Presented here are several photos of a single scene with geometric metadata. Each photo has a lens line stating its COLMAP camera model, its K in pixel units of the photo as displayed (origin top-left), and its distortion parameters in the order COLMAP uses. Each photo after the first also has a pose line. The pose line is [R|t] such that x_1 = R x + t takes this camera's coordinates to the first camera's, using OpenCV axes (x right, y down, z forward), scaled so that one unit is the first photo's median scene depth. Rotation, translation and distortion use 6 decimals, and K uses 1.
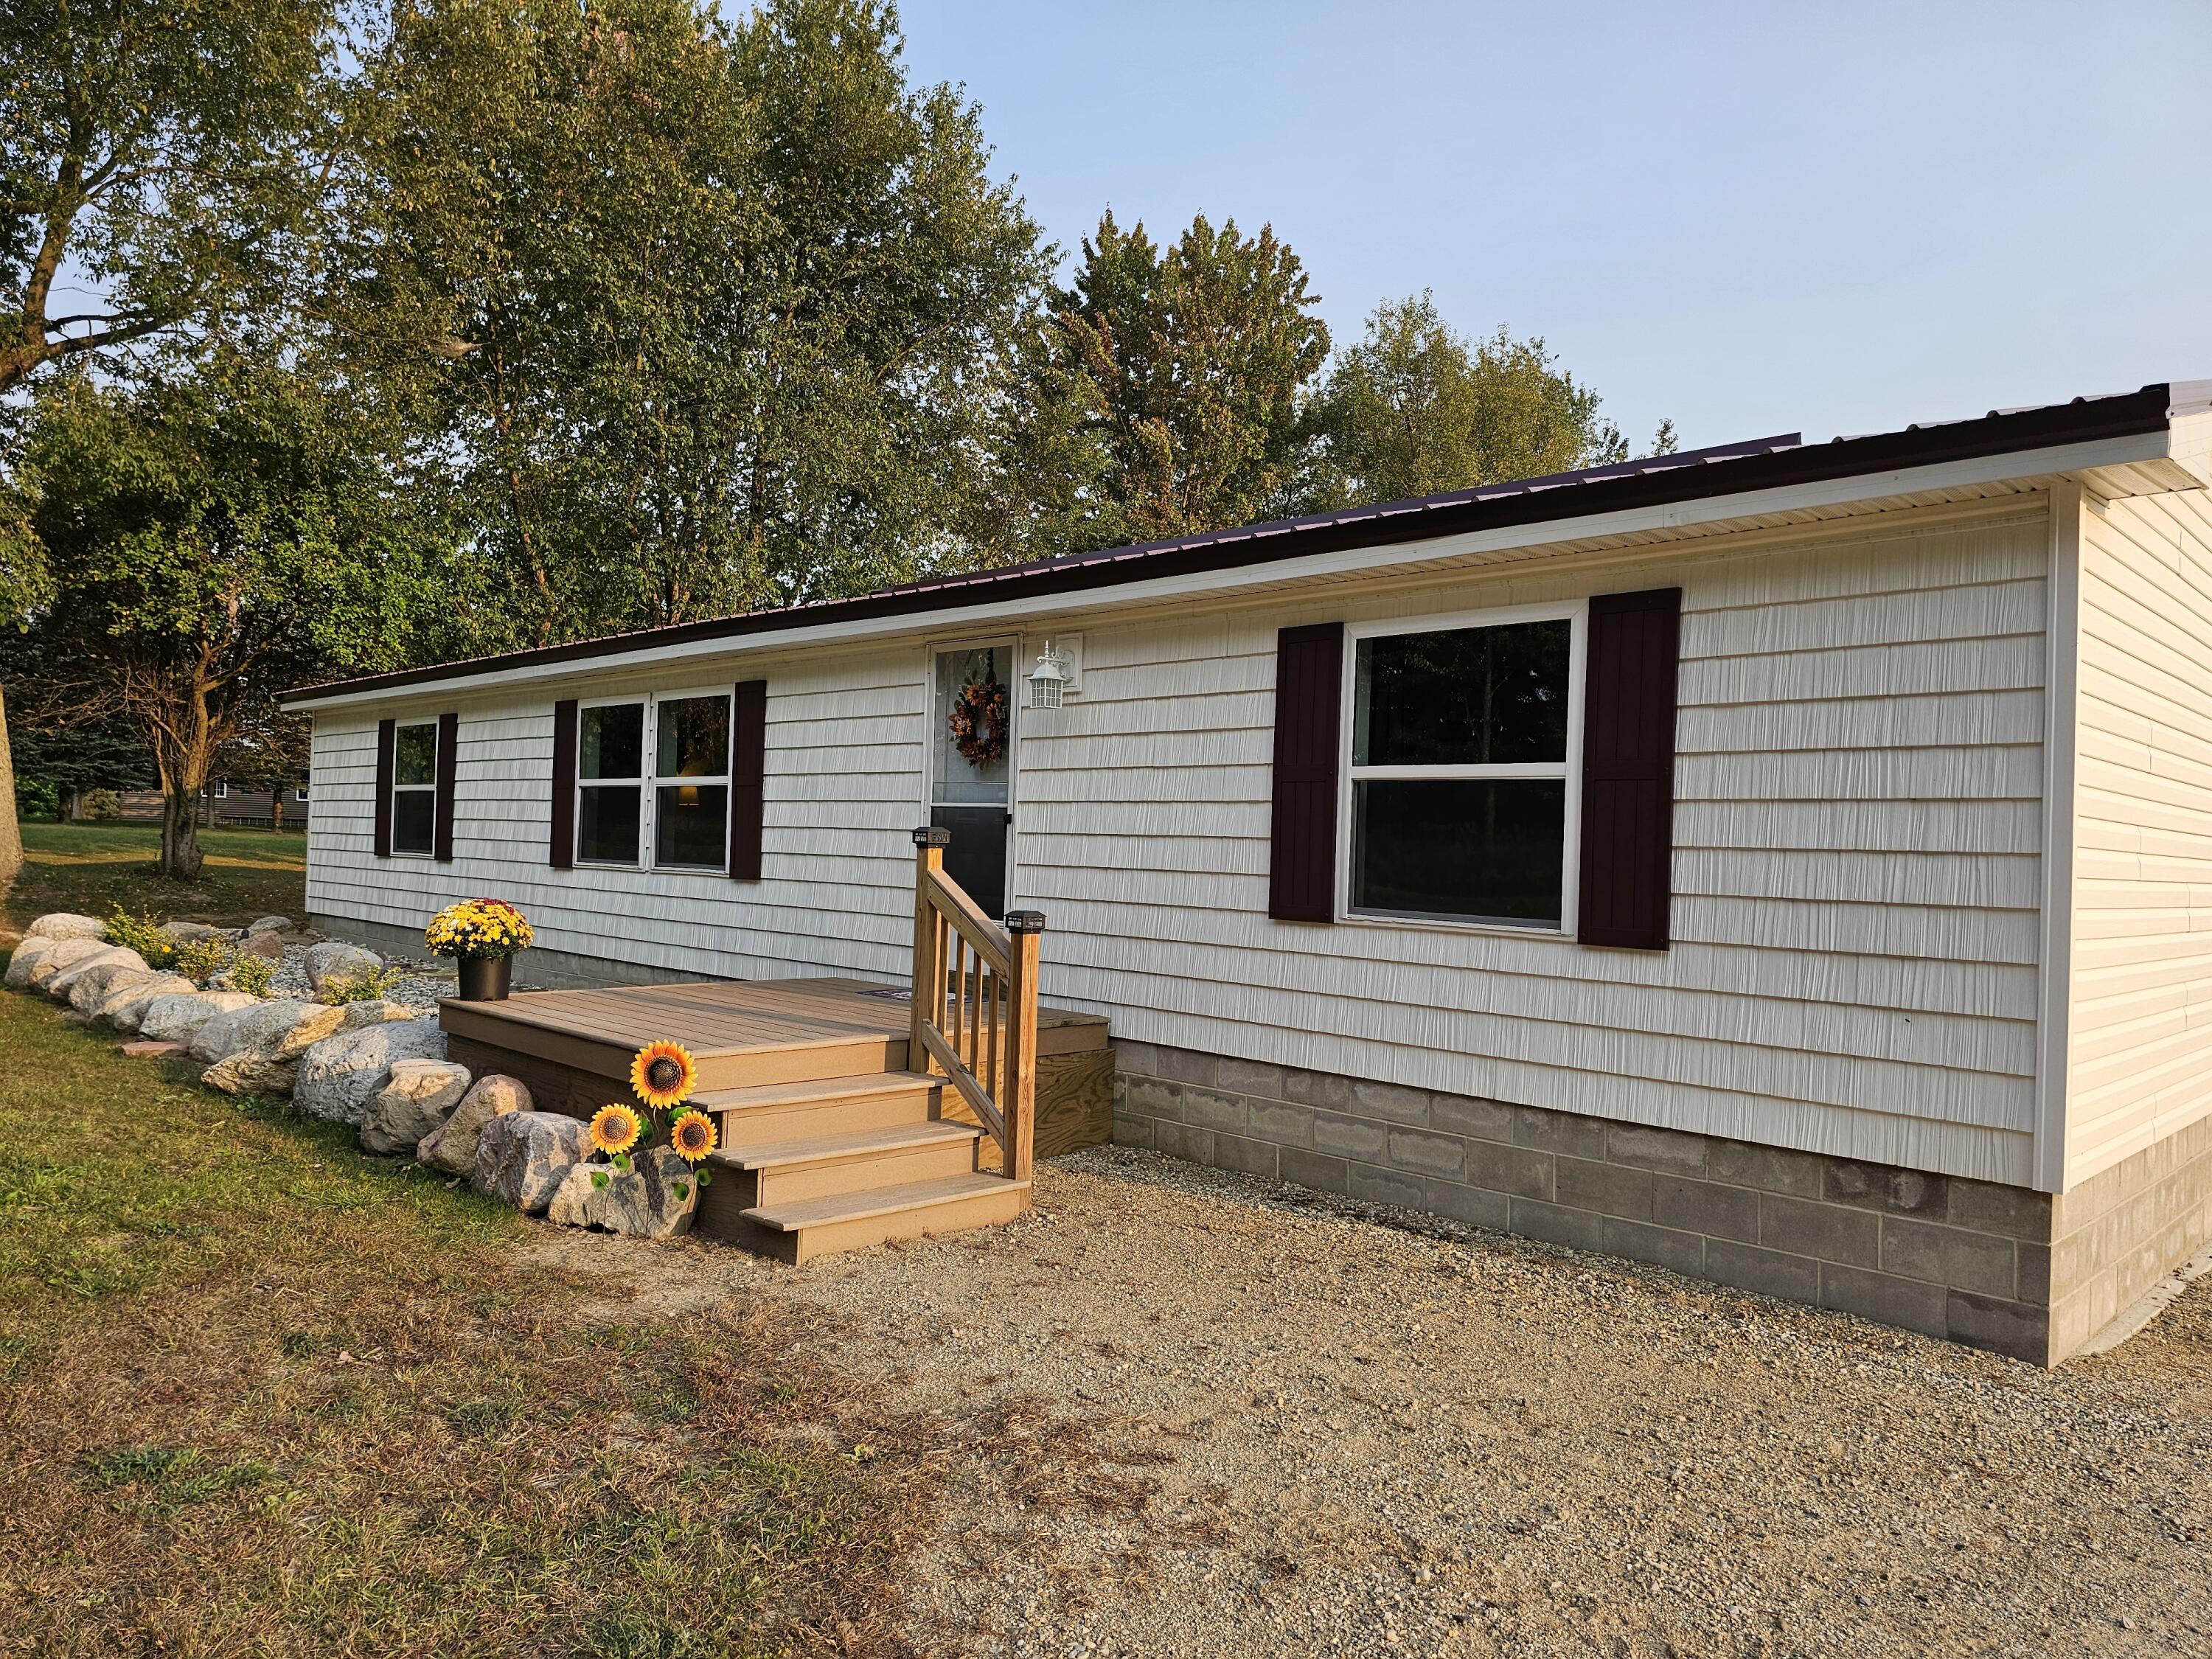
lens RADIAL K [[1444.7, 0, 1161.9], [0, 1444.7, 860.1], [0, 0, 1]] dist [0.114852, -0.160422]
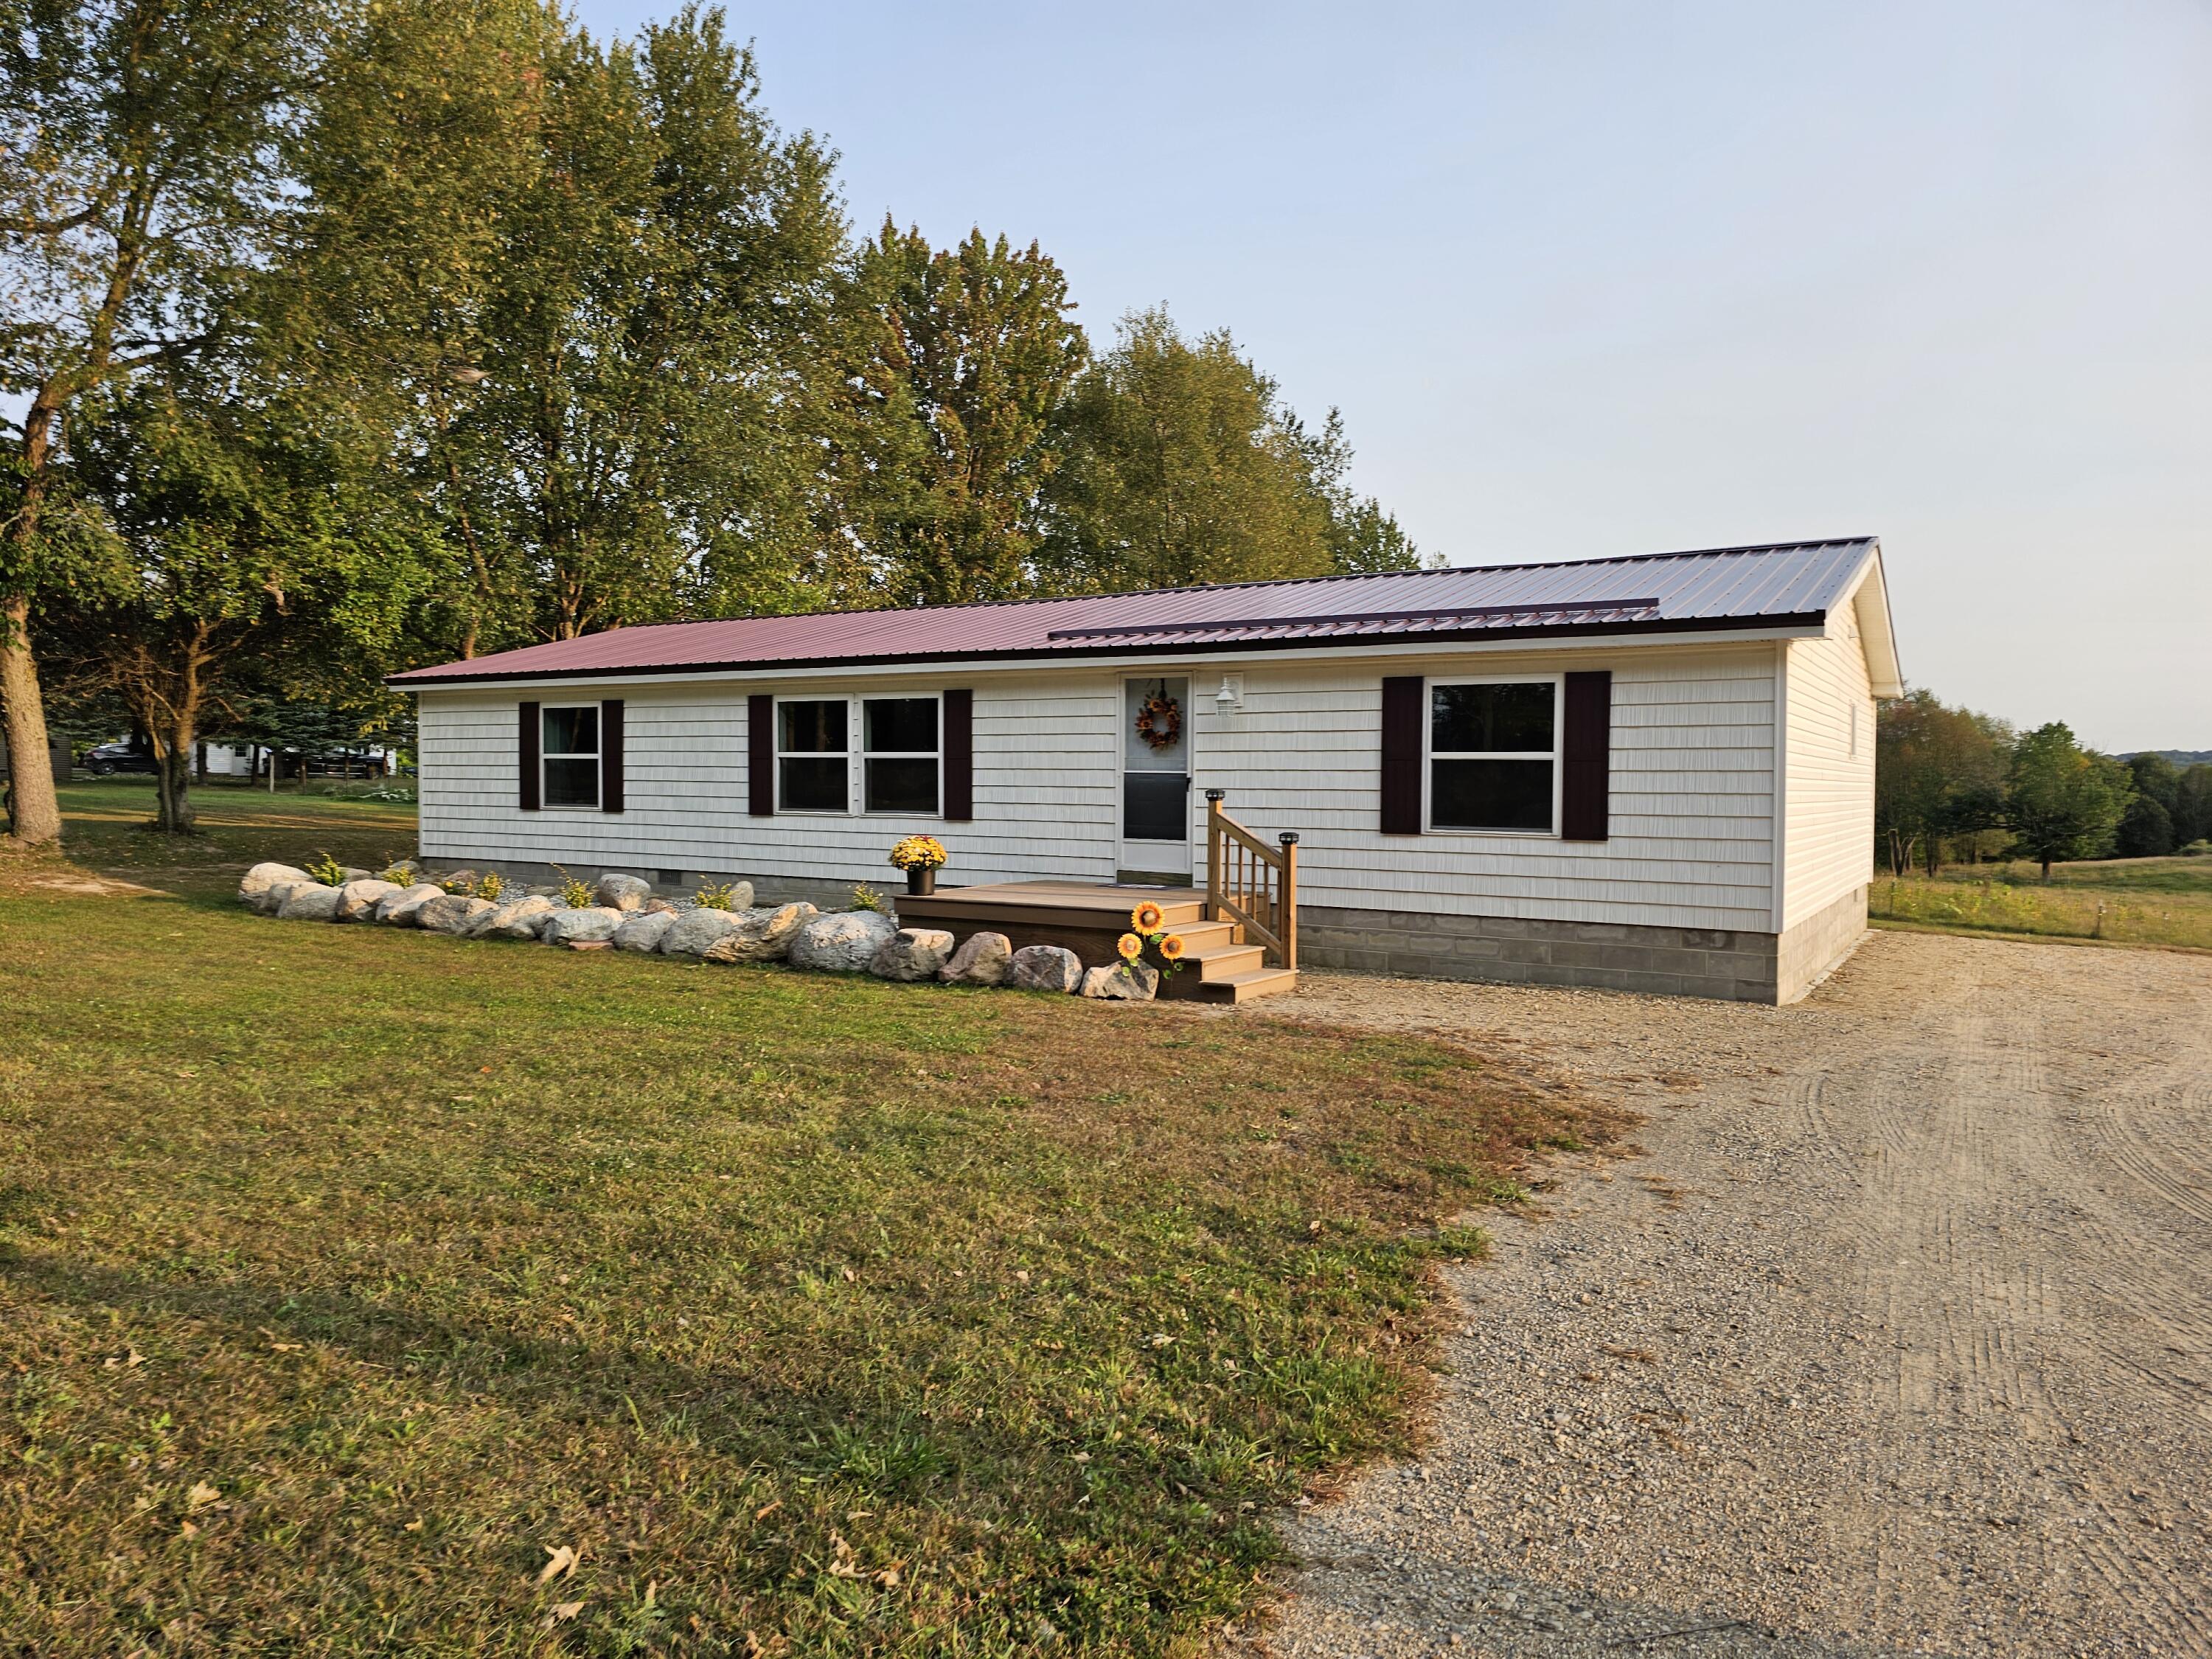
lens RADIAL K [[1453.7, 0, 1113.4], [0, 1453.7, 842.5], [0, 0, 1]] dist [0.115128, -0.160230]
pose [[0.973477, -0.032252, 0.226500, -0.687182], [0.023126, 0.998815, 0.042834, -0.036103], [-0.227613, -0.036460, 0.973069, -0.757635]]
